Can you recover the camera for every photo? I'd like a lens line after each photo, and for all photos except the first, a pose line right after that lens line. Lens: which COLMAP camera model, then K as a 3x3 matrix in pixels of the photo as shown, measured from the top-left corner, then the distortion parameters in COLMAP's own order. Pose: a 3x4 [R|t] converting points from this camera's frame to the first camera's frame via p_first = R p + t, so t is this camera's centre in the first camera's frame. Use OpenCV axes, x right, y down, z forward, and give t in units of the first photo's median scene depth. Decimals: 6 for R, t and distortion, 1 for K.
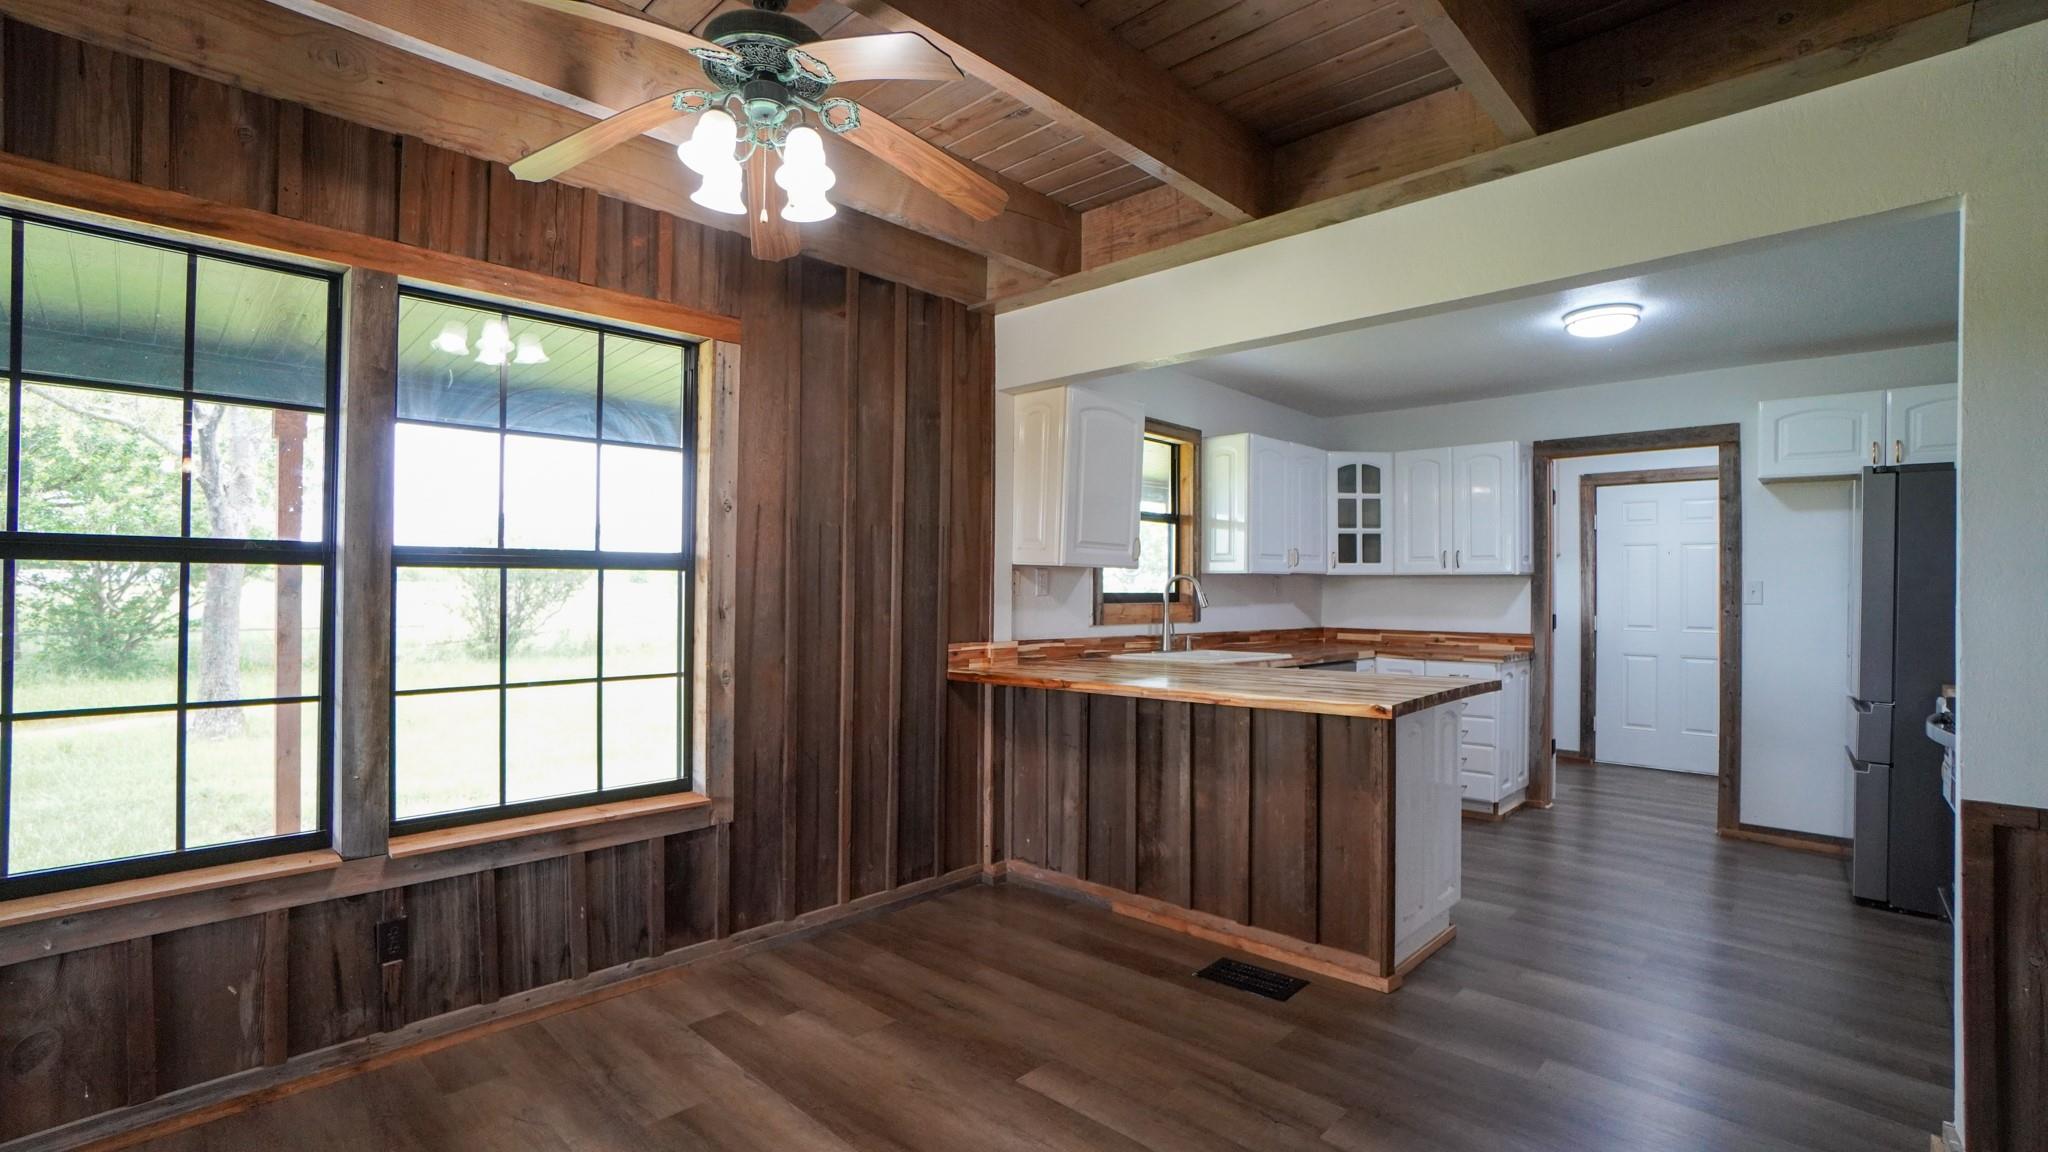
lens RADIAL K [[900.2, 0, 1024.0], [0, 900.2, 576.0], [0, 0, 1]] dist [-0.057078, 0.022232]
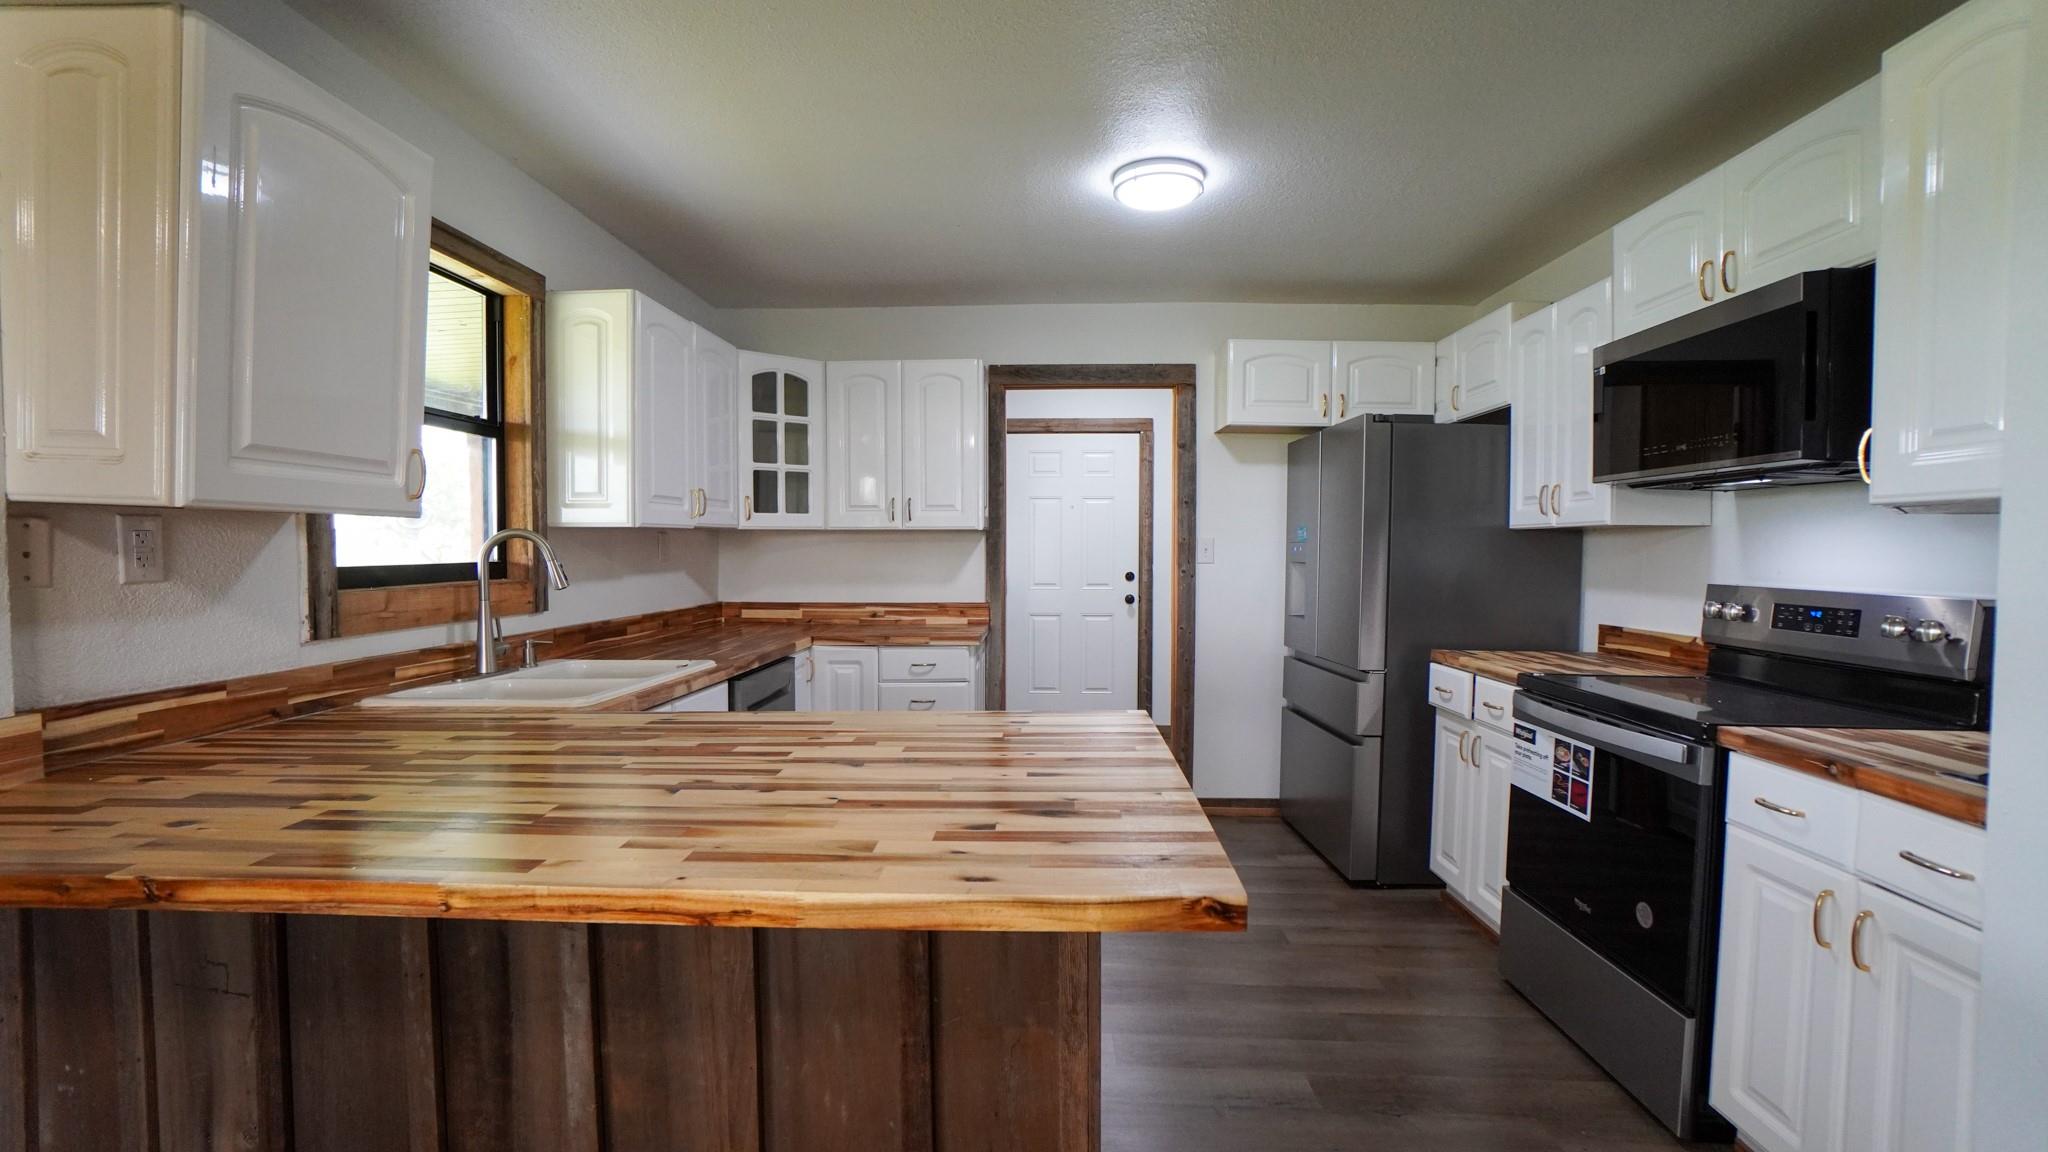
lens RADIAL K [[933.8, 0, 1025.9], [0, 933.8, 579.4], [0, 0, 1]] dist [-0.068360, 0.026402]
pose [[0.758934, -0.030653, 0.650446, 0.047743], [-0.004556, 0.998617, 0.052377, -0.001565], [-0.651152, -0.042714, 0.757744, 0.364975]]
